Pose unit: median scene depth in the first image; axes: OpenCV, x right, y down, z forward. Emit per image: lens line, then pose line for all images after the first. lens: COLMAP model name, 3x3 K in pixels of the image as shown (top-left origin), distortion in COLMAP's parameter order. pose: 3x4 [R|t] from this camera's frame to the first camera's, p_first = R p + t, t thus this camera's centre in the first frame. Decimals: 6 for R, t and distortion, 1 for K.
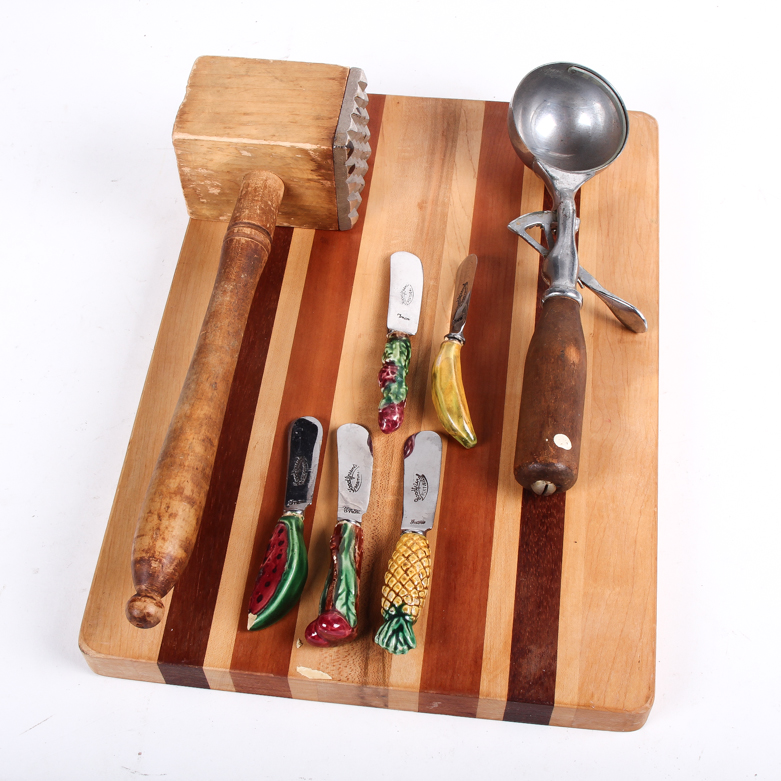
lens RADIAL K [[1326.5, 0, 390.5], [0, 1326.5, 390.5], [0, 0, 1]] dist [-0.067667, 0.016048]
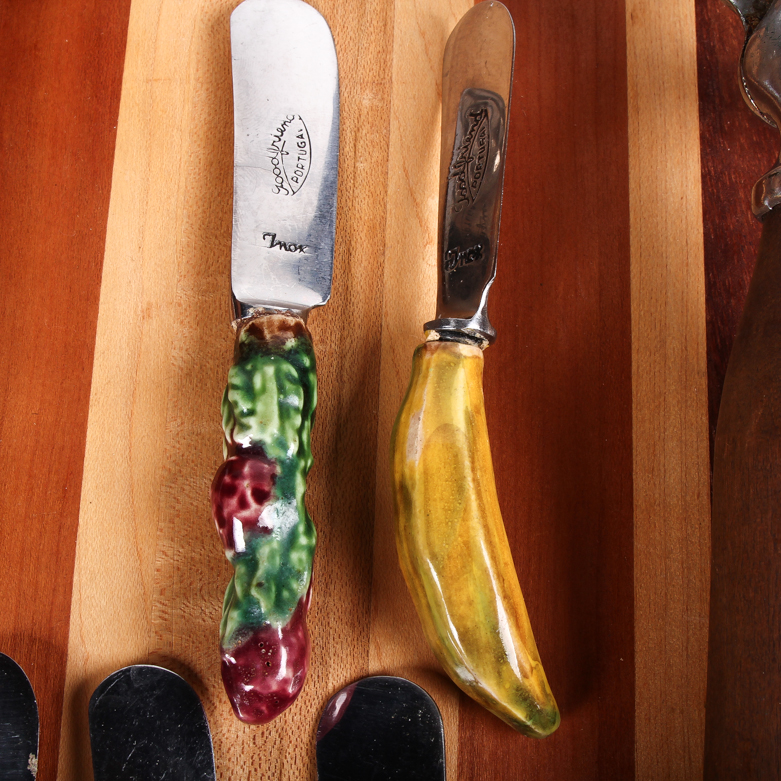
lens RADIAL K [[1326.5, 0, 390.5], [0, 1326.5, 390.5], [0, 0, 1]] dist [-0.067667, 0.016048]
pose [[0.996143, -0.071422, 0.050968, 0.017441], [0.050628, 0.942287, 0.330955, -0.132391], [-0.071664, -0.327098, 0.942269, 0.751931]]
